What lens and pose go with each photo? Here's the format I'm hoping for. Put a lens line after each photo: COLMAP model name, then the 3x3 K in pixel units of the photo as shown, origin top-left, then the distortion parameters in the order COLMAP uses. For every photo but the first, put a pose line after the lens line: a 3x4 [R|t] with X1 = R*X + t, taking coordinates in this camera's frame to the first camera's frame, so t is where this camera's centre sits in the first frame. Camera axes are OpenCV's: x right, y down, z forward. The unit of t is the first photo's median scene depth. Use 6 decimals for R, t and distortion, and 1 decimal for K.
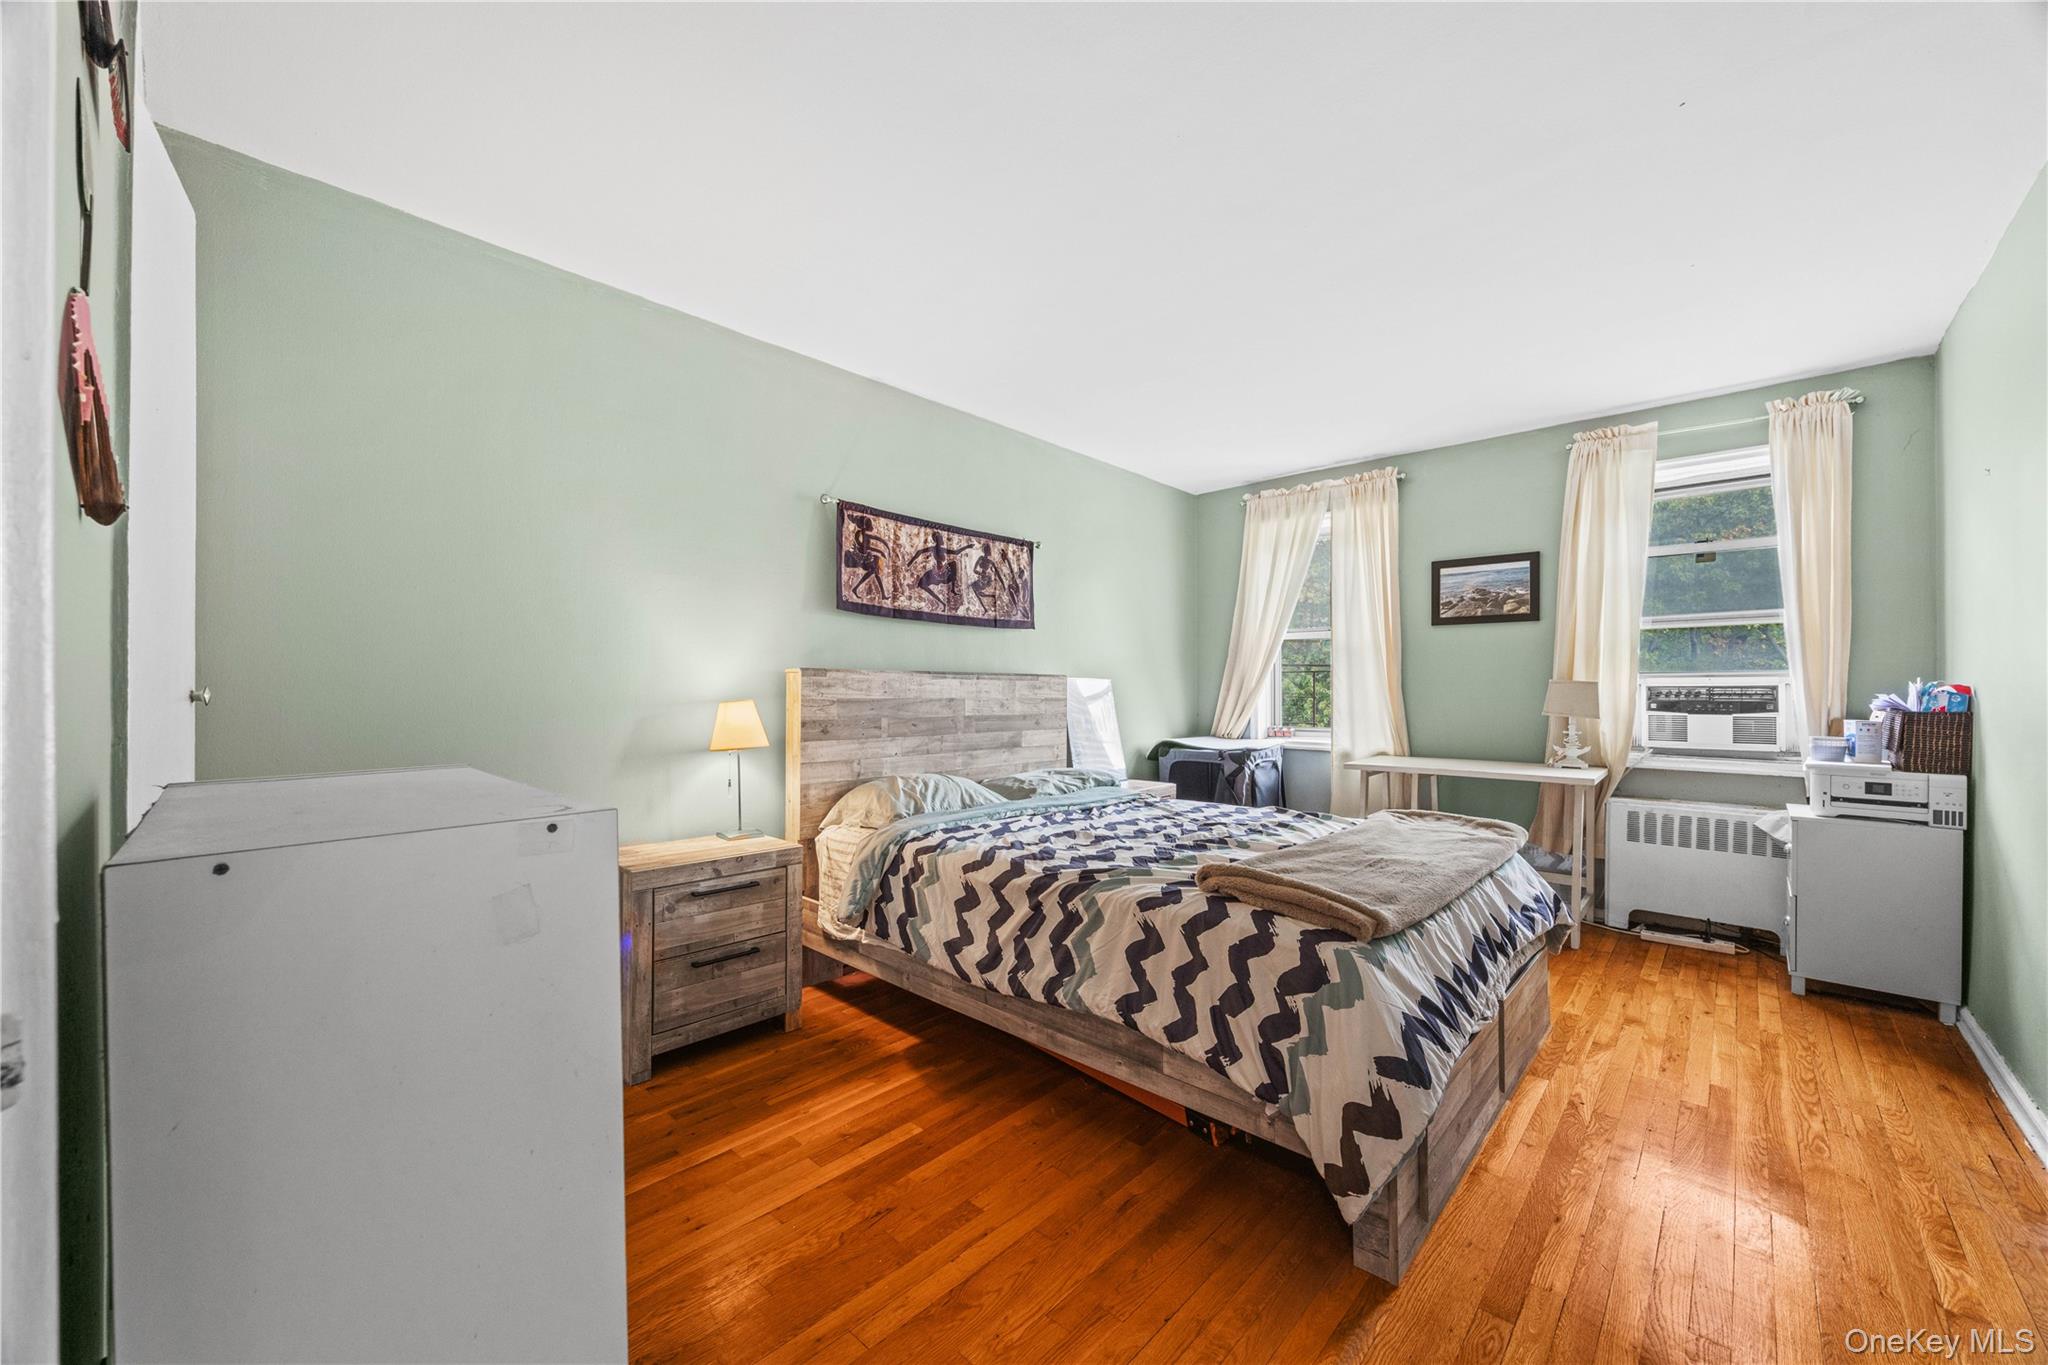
lens RADIAL K [[785.1, 0, 1026.8], [0, 785.1, 686.6], [0, 0, 1]] dist [-0.001226, -0.000043]
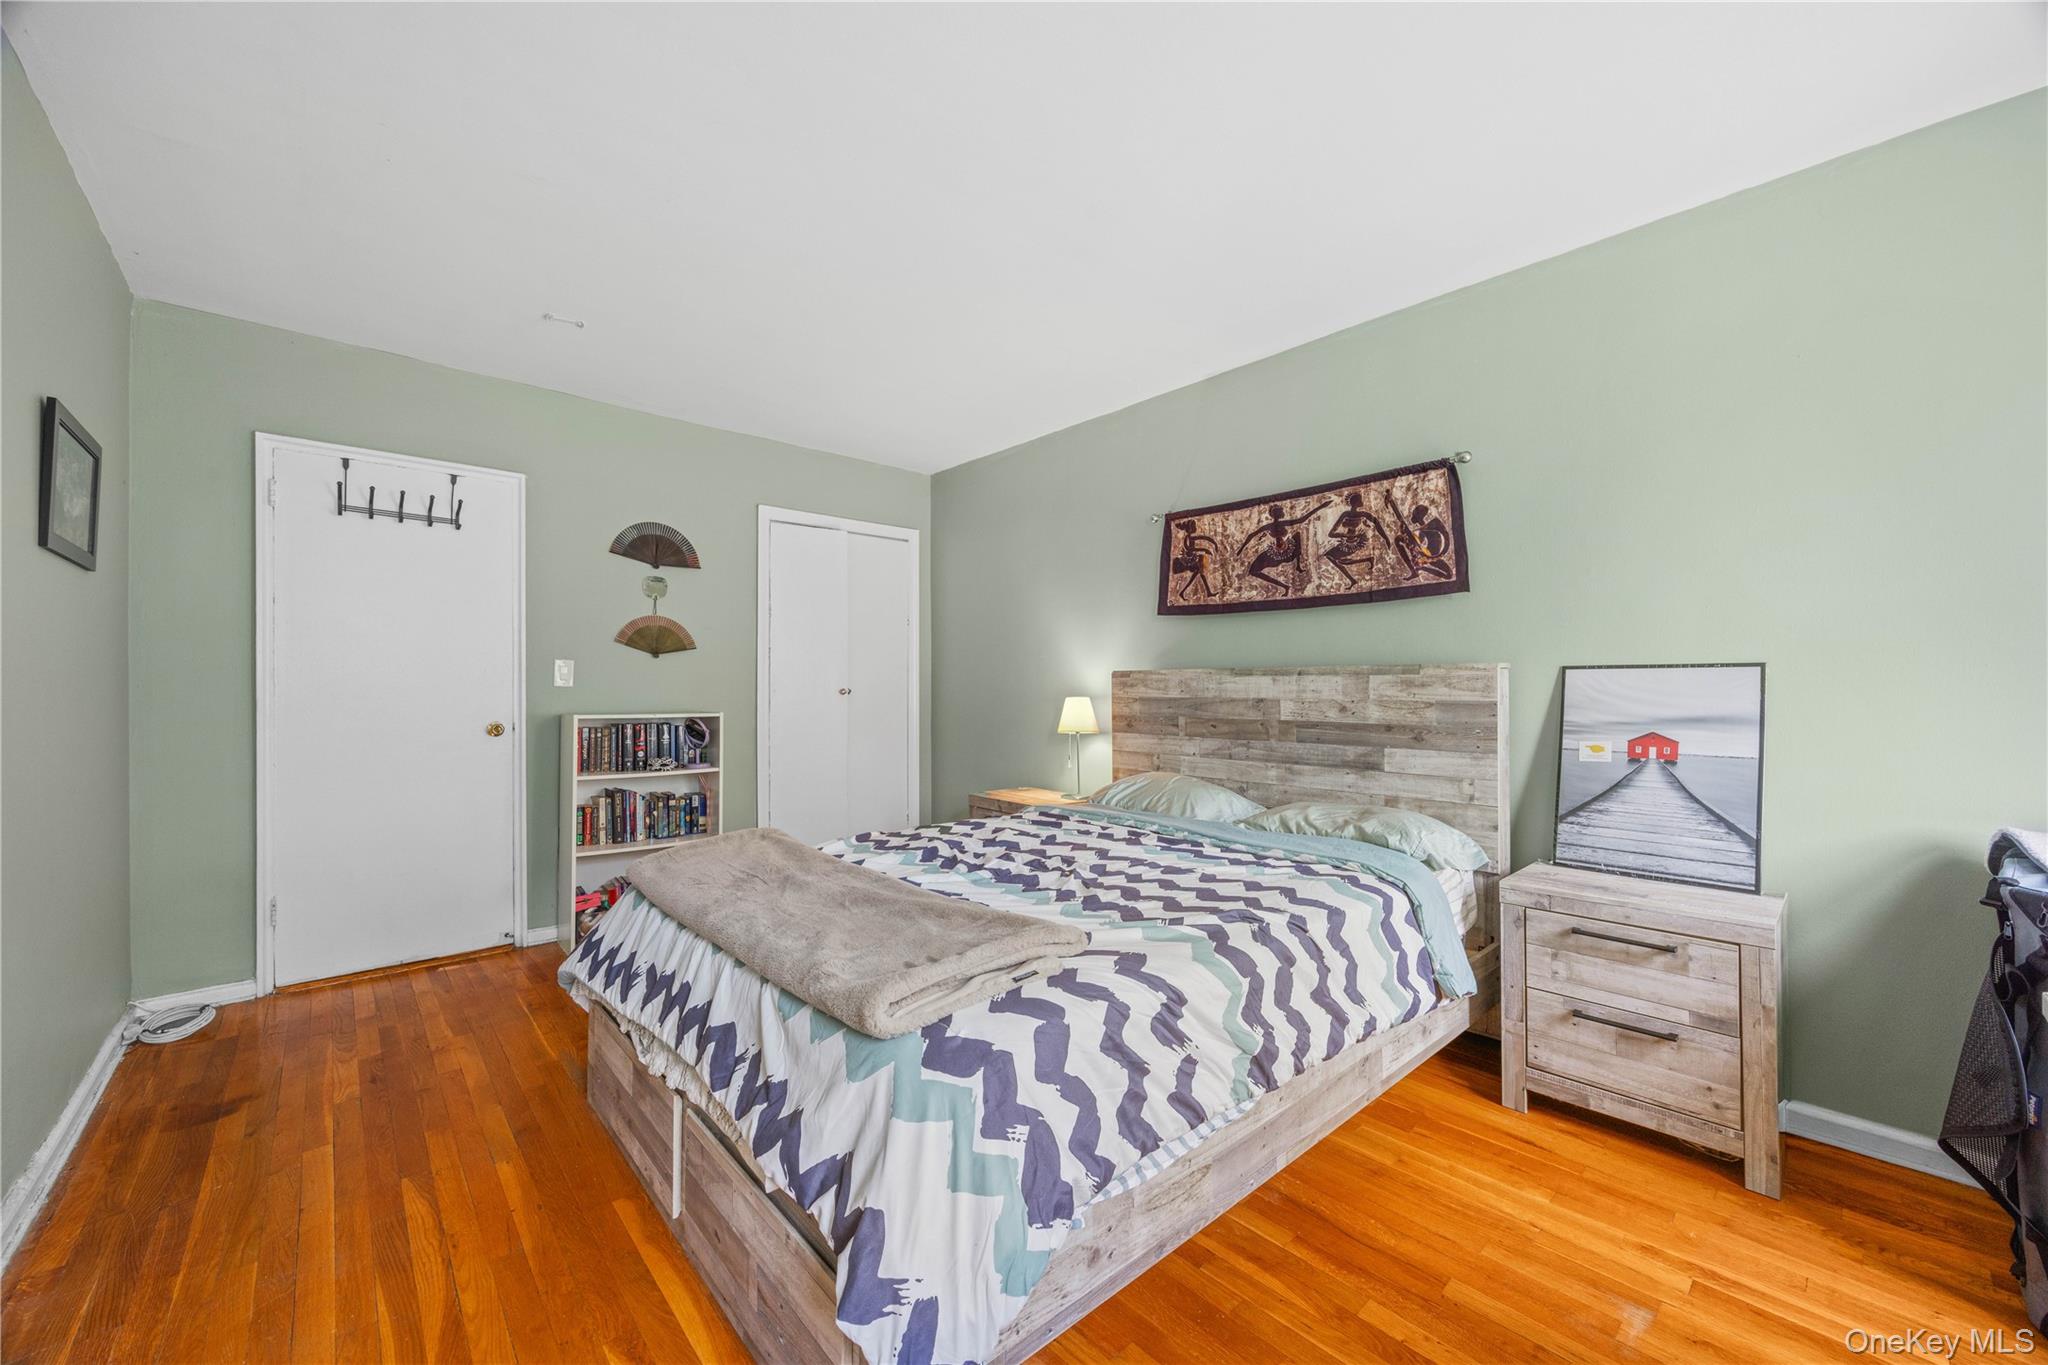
lens RADIAL K [[785.1, 0, 1026.8], [0, 785.1, 686.6], [0, 0, 1]] dist [-0.001226, -0.000043]
pose [[-0.093403, -0.007914, -0.995597, 0.766519], [0.002971, 0.999962, -0.008227, 0.008070], [0.995624, -0.003727, -0.093376, 0.811359]]
